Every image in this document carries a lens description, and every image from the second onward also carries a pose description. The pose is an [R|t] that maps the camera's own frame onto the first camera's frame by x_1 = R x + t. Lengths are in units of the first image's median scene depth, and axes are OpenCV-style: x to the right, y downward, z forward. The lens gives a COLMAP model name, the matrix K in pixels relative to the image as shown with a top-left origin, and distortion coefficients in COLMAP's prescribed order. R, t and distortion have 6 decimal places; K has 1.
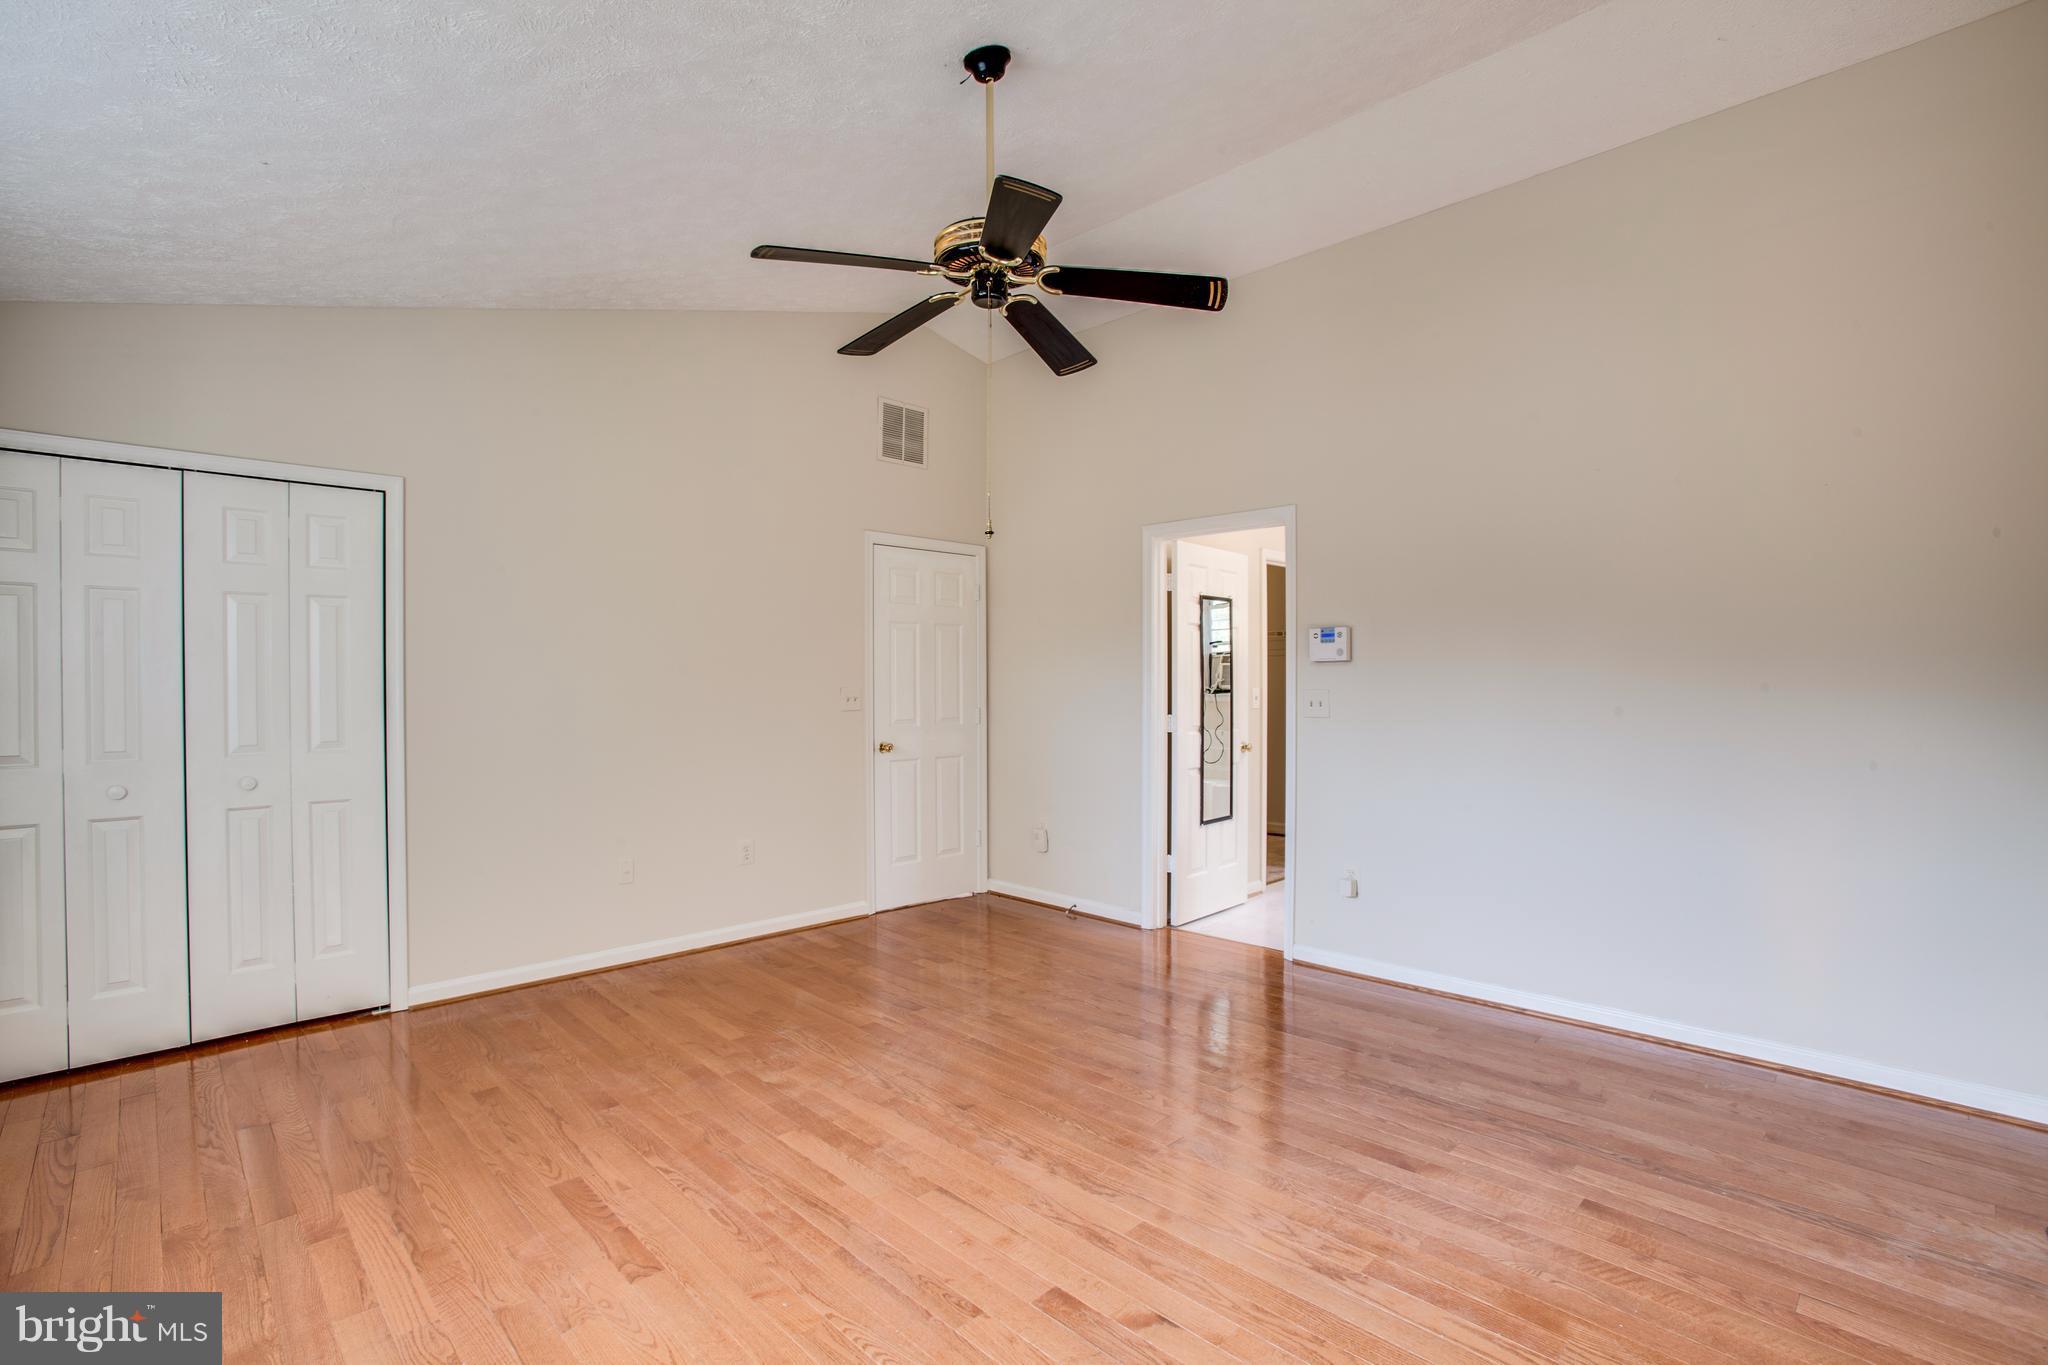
lens RADIAL K [[948.1, 0, 990.9], [0, 948.1, 679.6], [0, 0, 1]] dist [-0.056400, 0.007410]
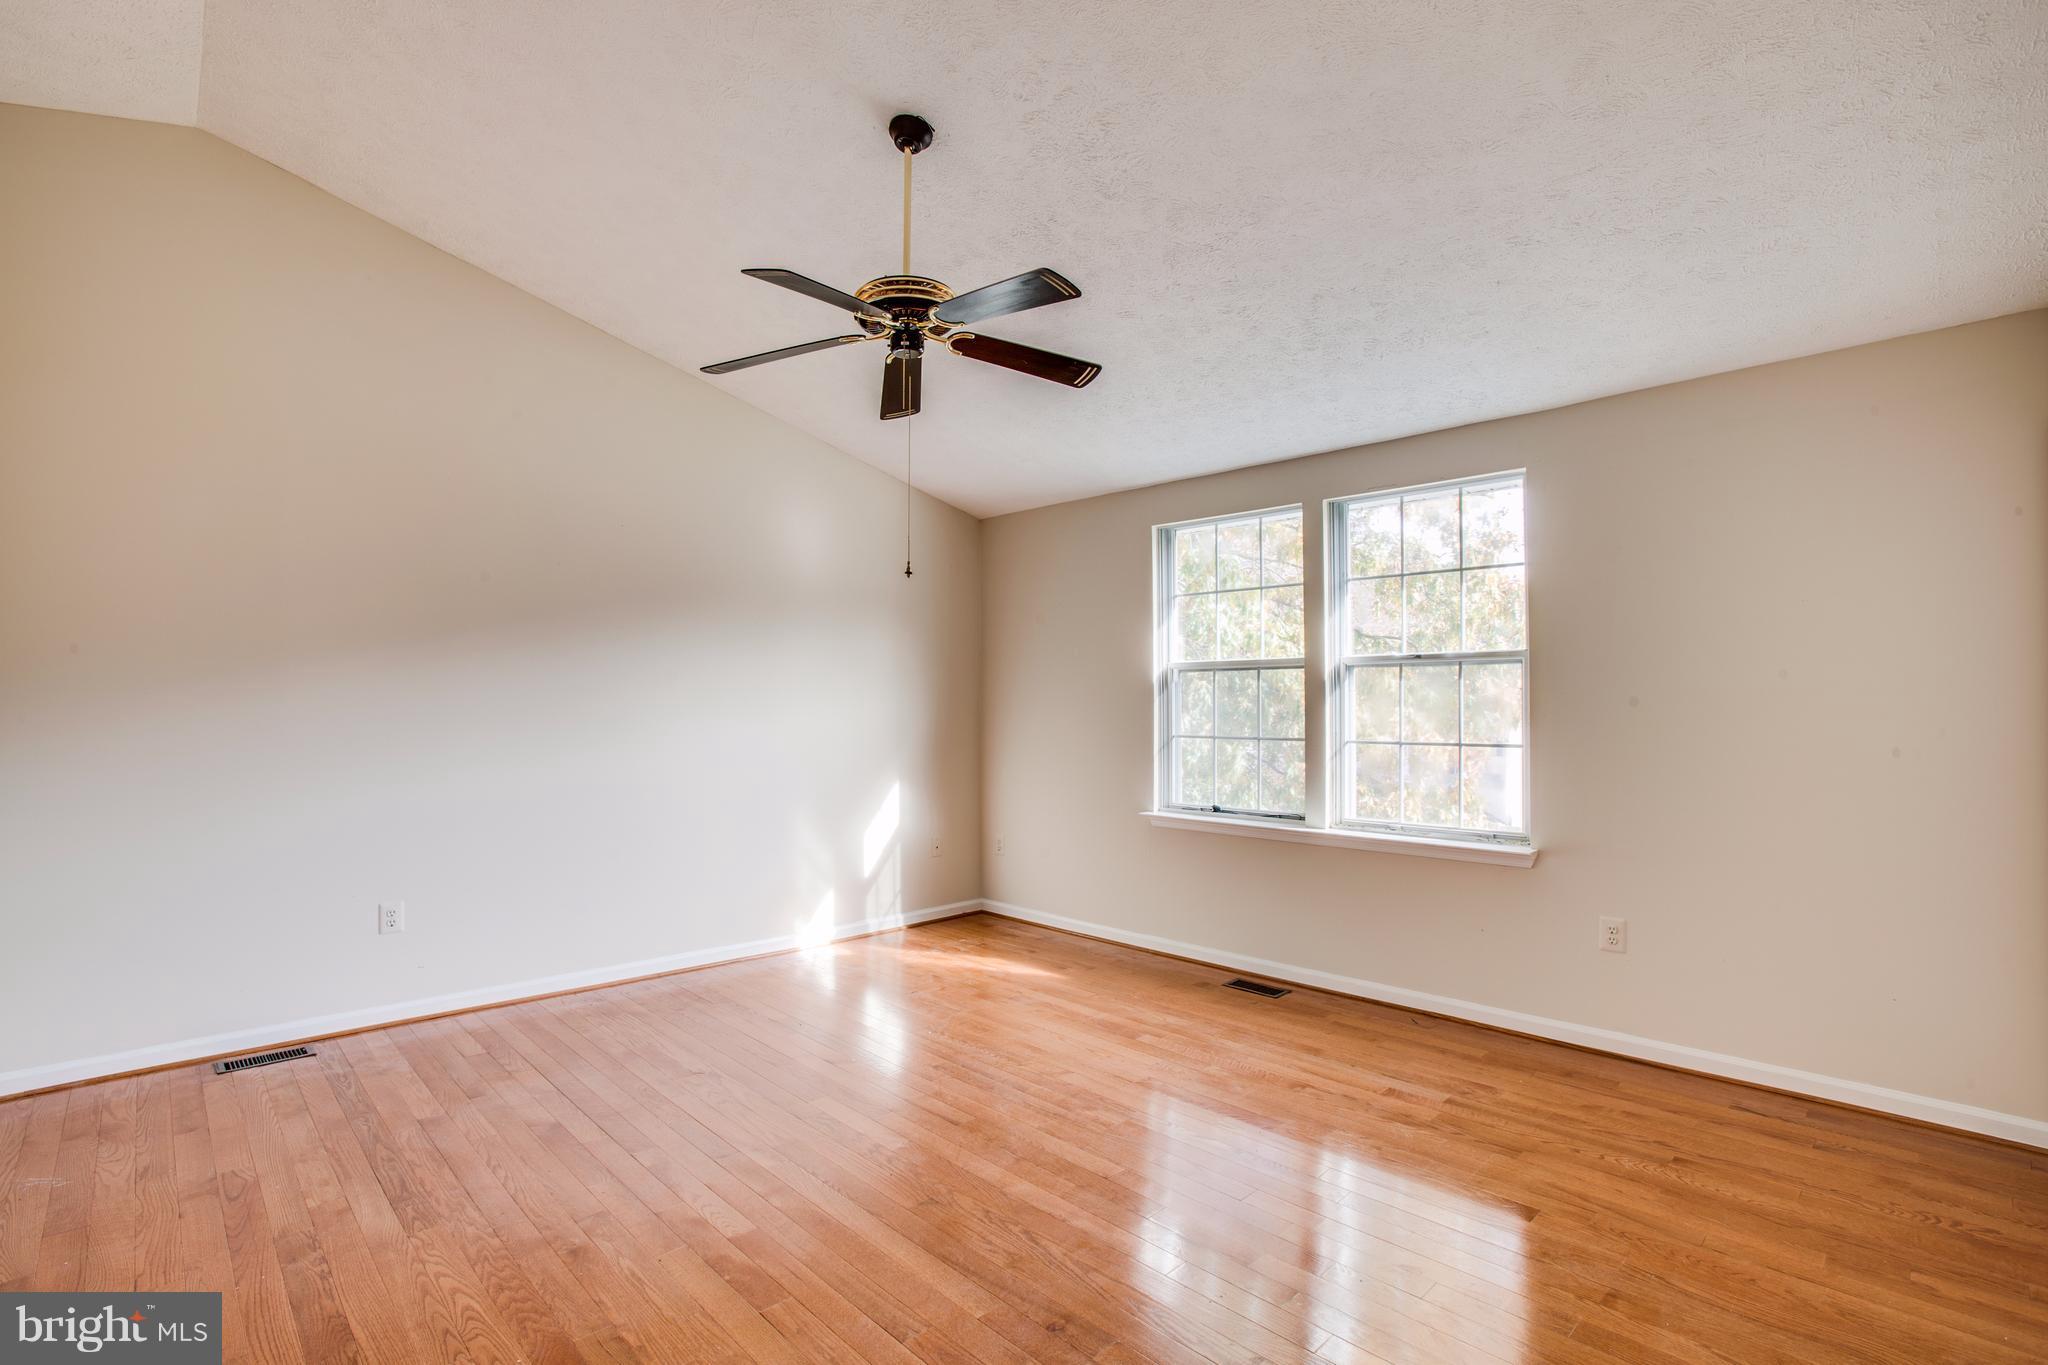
lens RADIAL K [[948.1, 0, 1031.7], [0, 948.1, 697.2], [0, 0, 1]] dist [-0.056400, 0.007410]
pose [[-0.999469, 0.004232, -0.032302, -0.101060], [0.004599, 0.999926, -0.011288, 0.004514], [0.032252, -0.011431, -0.999414, 1.971454]]
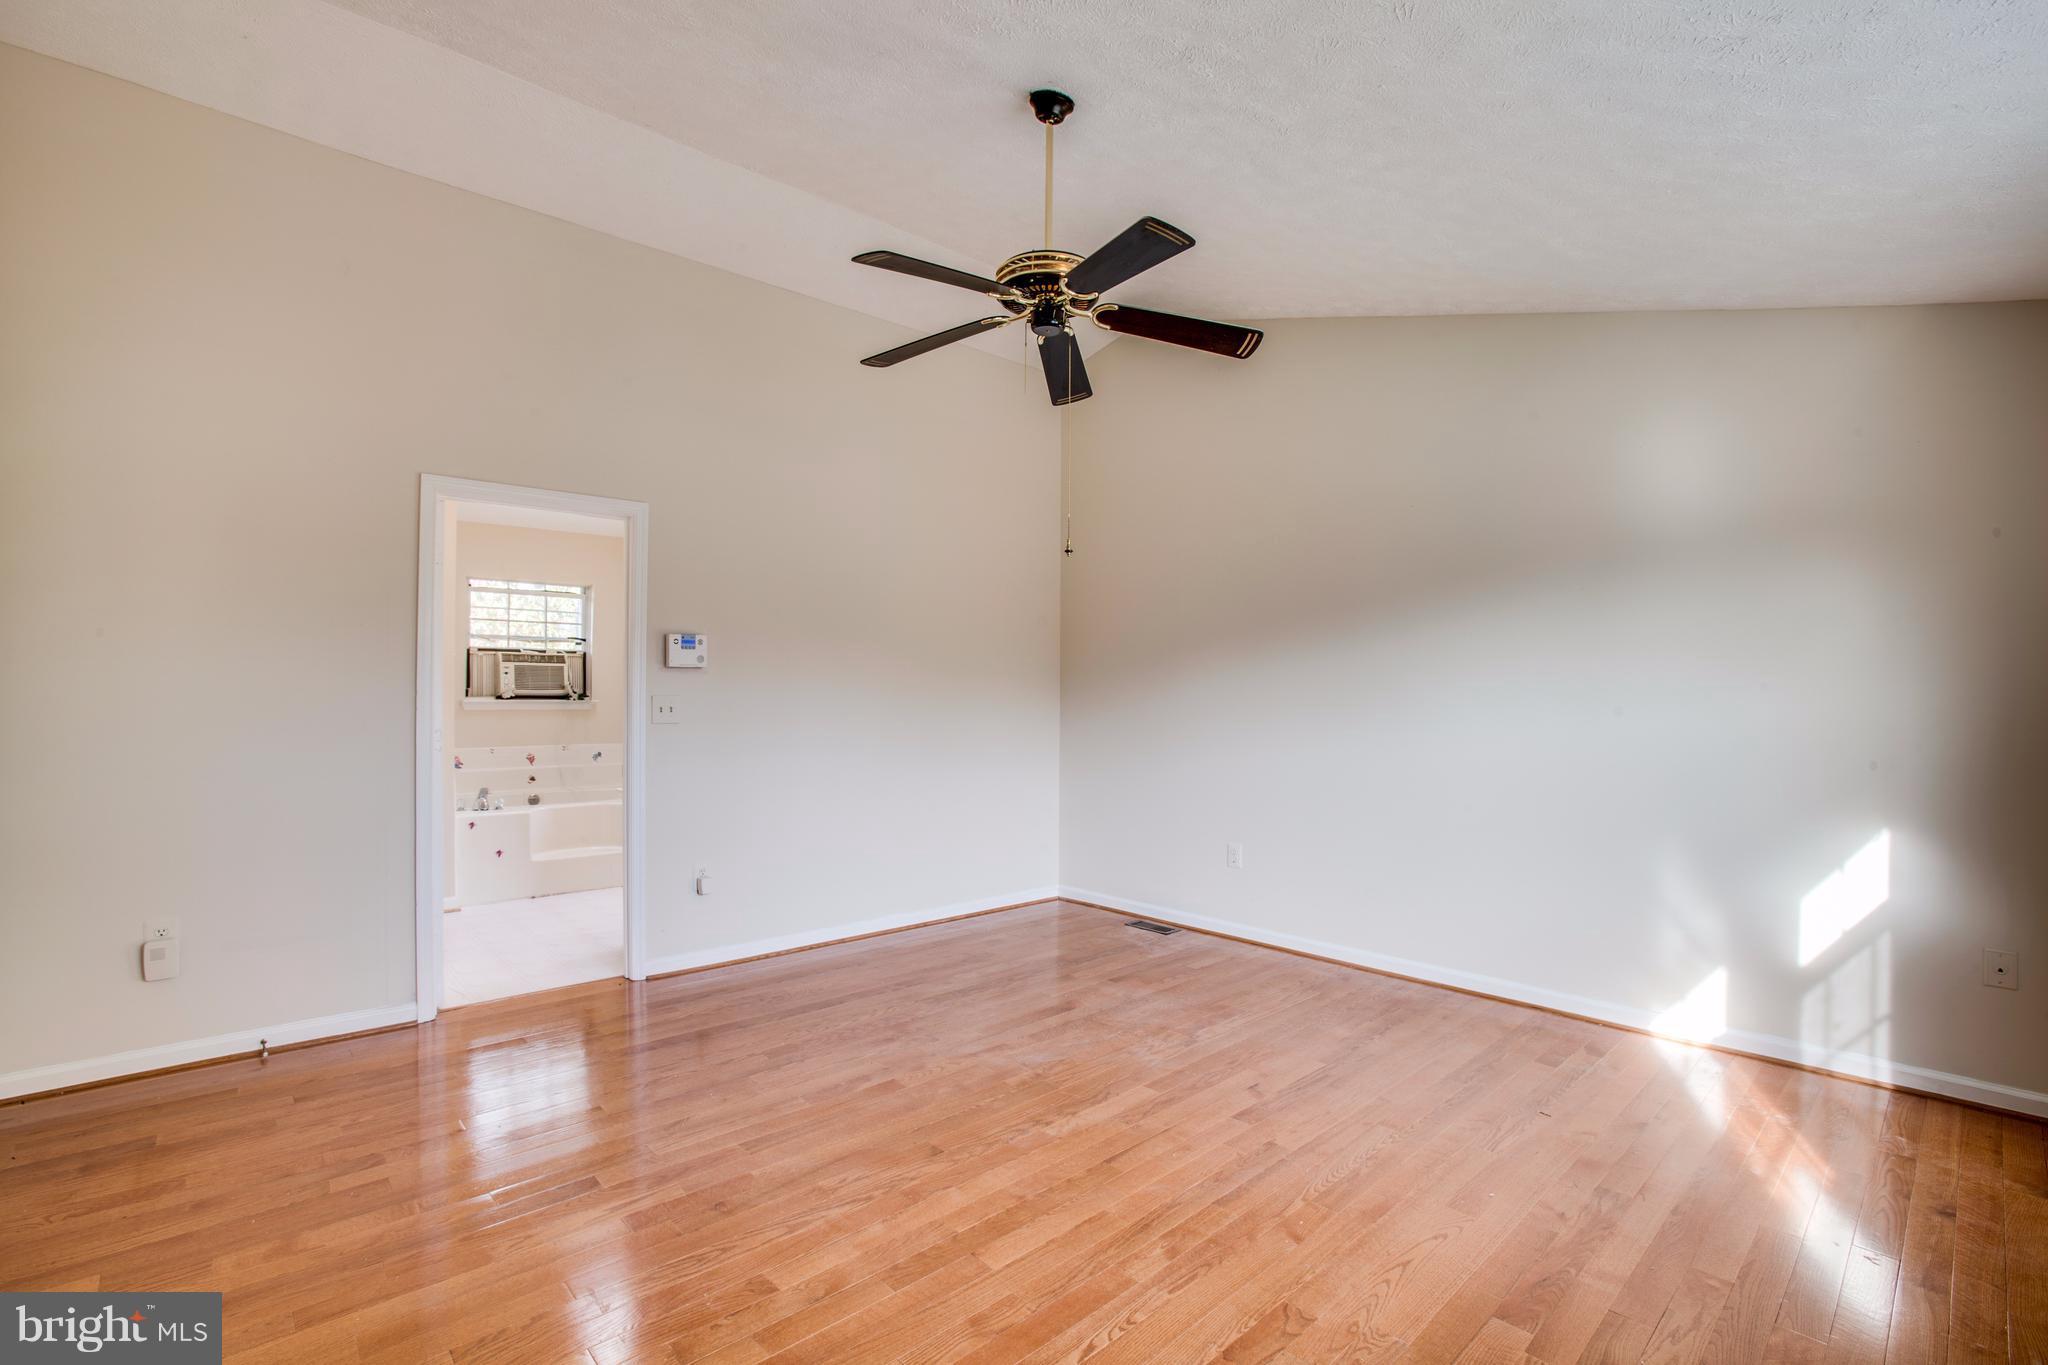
lens RADIAL K [[948.1, 0, 1034.2], [0, 948.1, 681.1], [0, 0, 1]] dist [-0.056400, 0.007410]
pose [[-0.009536, 0.013596, 0.999862, -1.005777], [-0.011247, 0.999843, -0.013703, 0.007821], [-0.999891, -0.011376, -0.009382, 0.972952]]
